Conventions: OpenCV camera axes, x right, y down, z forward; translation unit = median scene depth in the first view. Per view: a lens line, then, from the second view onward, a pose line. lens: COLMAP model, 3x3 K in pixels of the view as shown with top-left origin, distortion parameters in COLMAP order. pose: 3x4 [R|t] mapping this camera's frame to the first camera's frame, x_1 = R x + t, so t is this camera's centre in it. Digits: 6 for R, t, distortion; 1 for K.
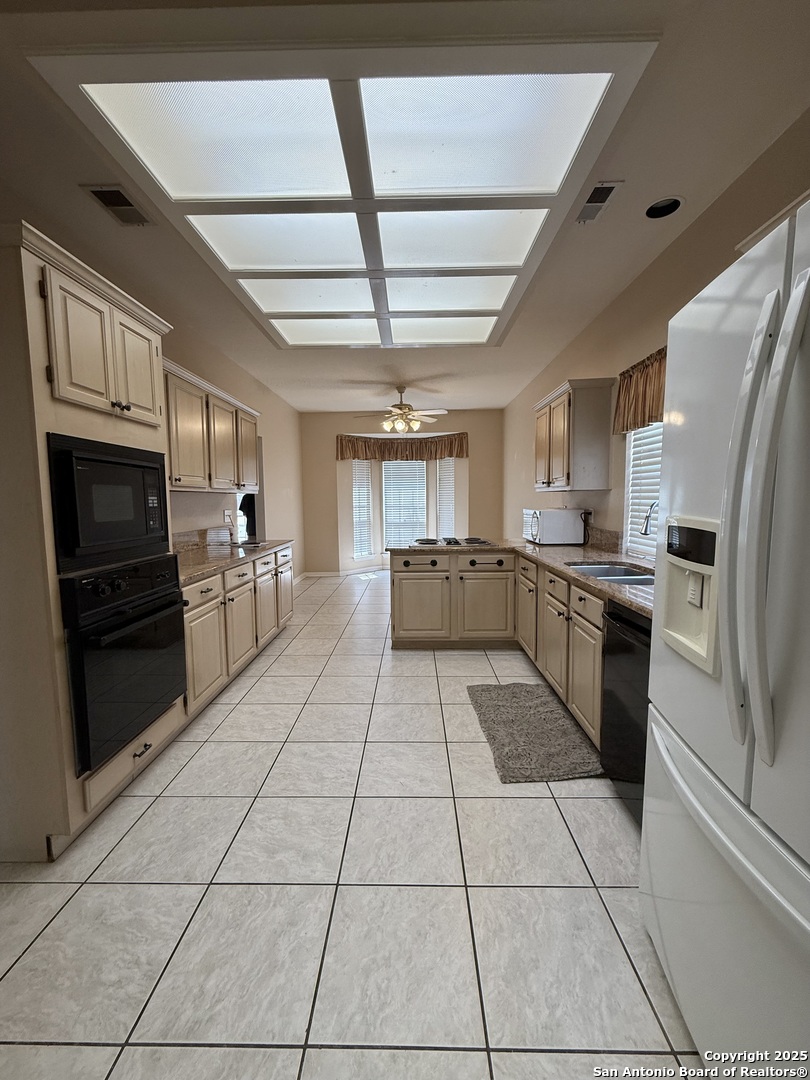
lens RADIAL K [[430.7, 0, 401.7], [0, 430.7, 540.1], [0, 0, 1]] dist [0.001205, 0.000218]
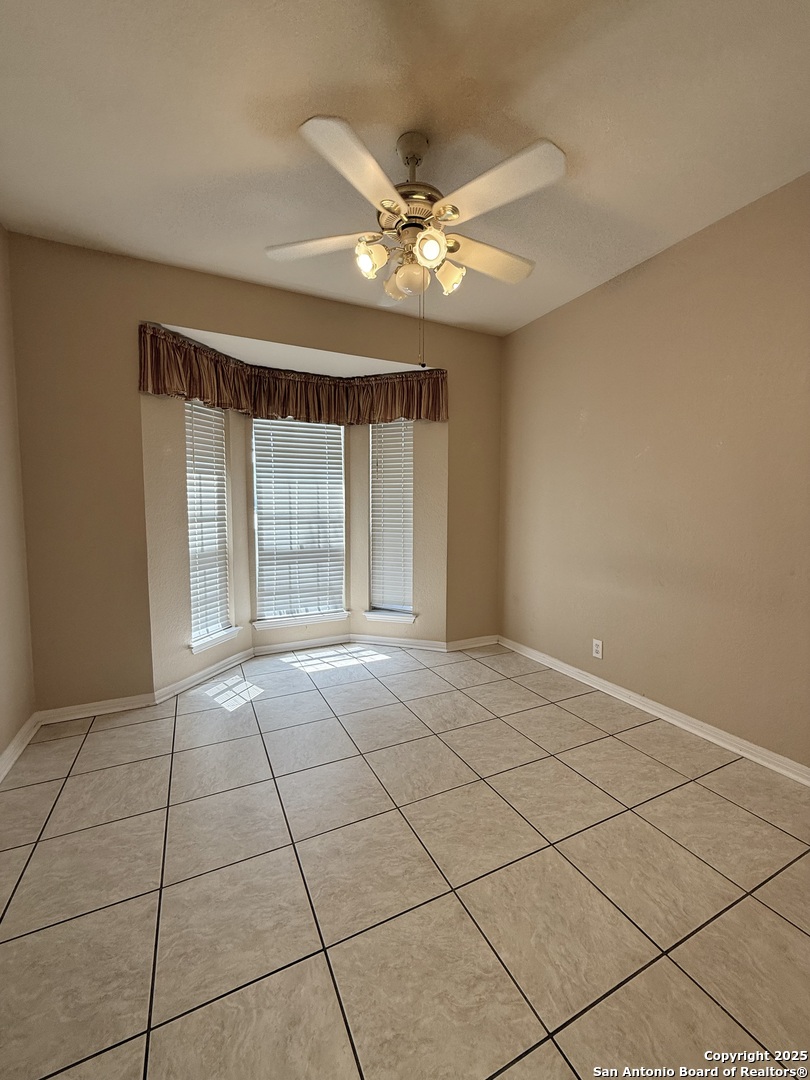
lens RADIAL K [[430.7, 0, 402.2], [0, 430.7, 540.1], [0, 0, 1]] dist [0.001205, 0.000218]
pose [[0.906059, -0.020394, 0.422659, -0.101407], [0.021472, 0.999767, 0.002211, -0.054084], [-0.422605, 0.007072, 0.906286, 0.547106]]
